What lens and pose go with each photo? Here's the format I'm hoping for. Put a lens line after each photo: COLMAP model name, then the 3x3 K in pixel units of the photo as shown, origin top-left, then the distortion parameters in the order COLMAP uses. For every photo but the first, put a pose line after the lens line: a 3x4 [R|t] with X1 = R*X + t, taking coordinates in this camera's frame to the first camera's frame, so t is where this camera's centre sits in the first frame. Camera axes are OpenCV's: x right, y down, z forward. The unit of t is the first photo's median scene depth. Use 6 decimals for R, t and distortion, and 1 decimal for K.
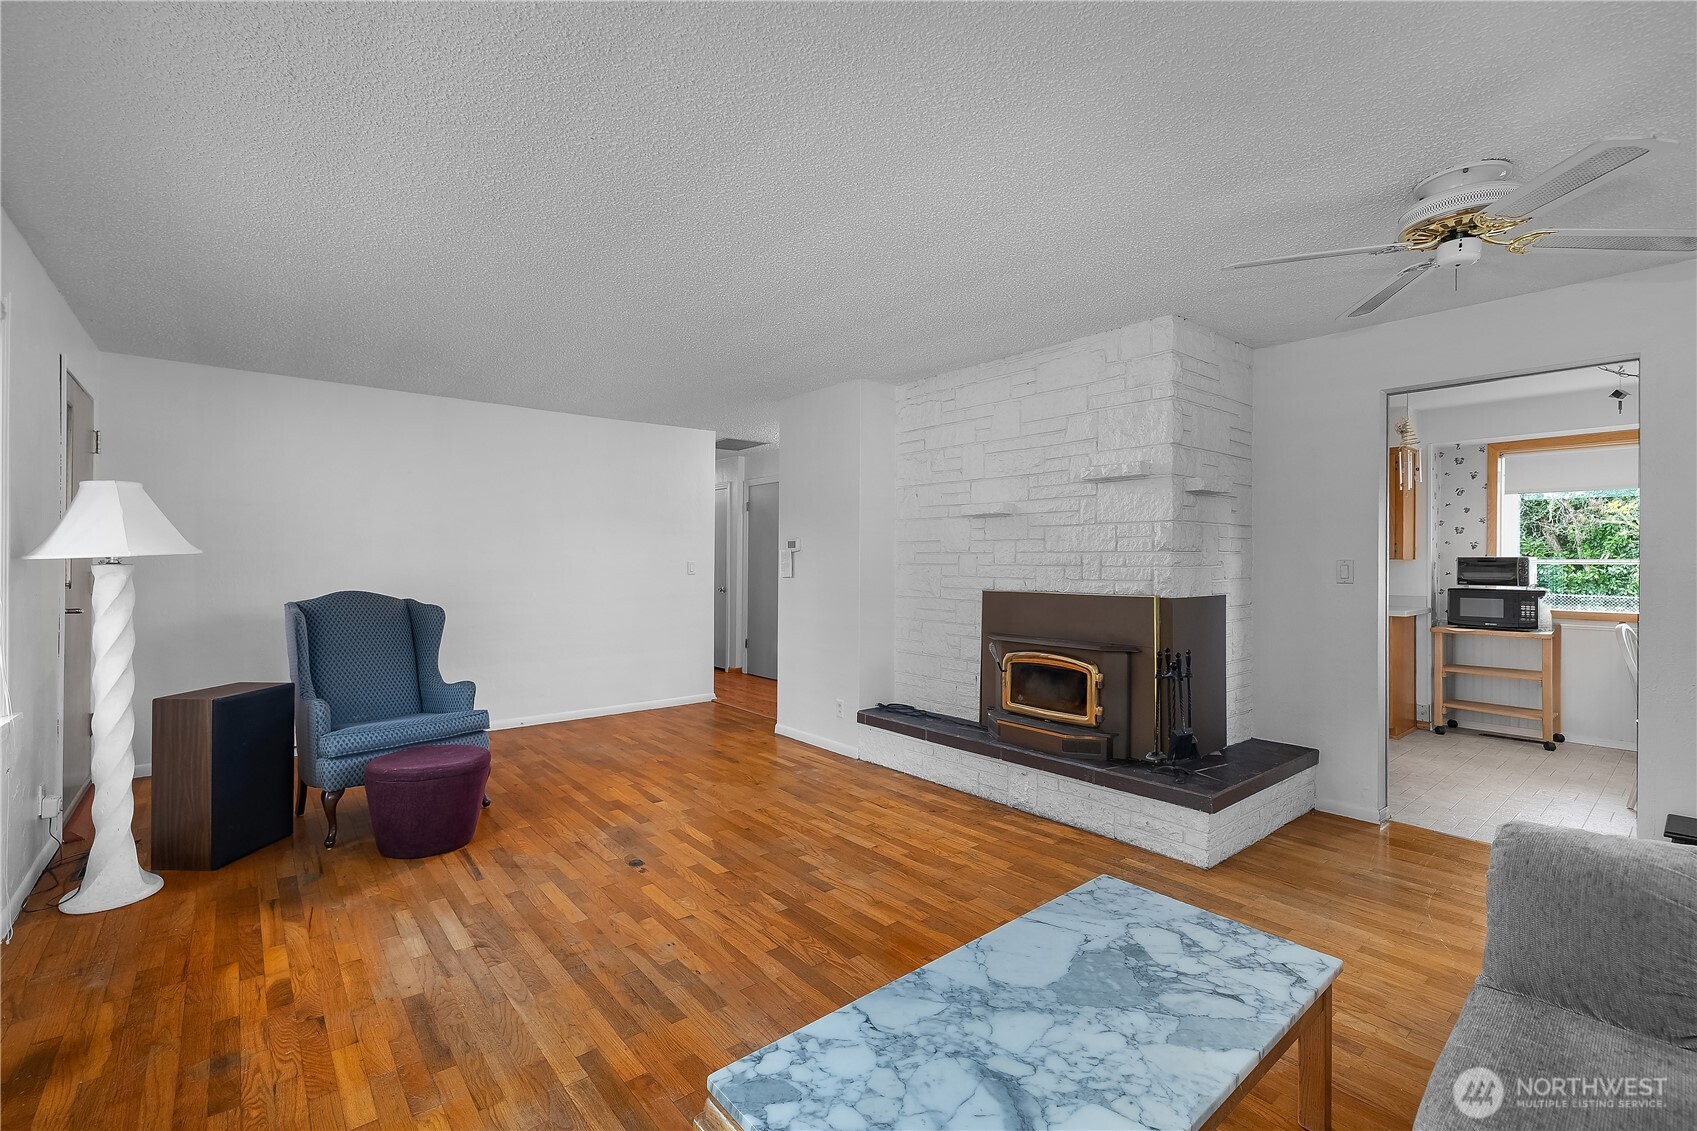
lens RADIAL K [[723.9, 0, 838.6], [0, 723.9, 557.6], [0, 0, 1]] dist [0.001581, 0.000061]
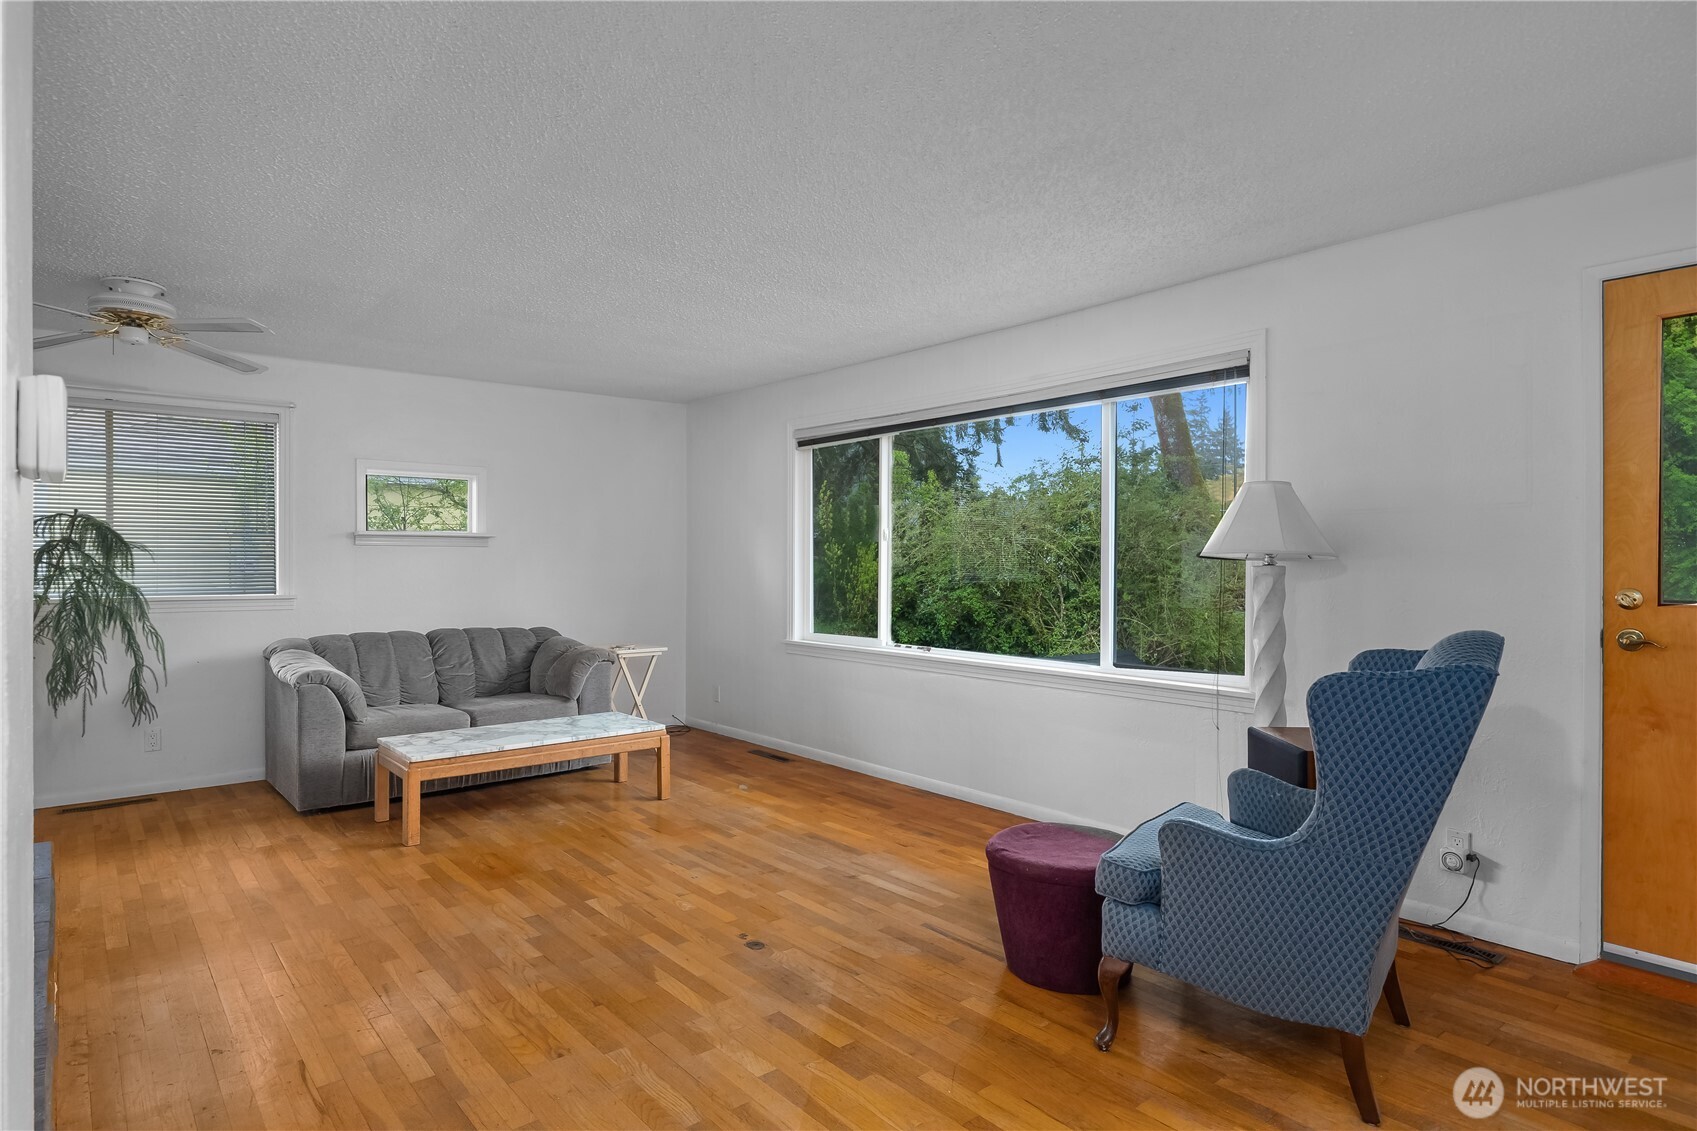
lens RADIAL K [[962.5, 0, 853.8], [0, 962.5, 564.4], [0, 0, 1]] dist [-0.000508, -0.001381]
pose [[-0.999863, -0.007941, -0.014550, -0.321936], [-0.007919, 0.999967, -0.001564, 0.008965], [0.014562, -0.001449, -0.999893, 1.790865]]
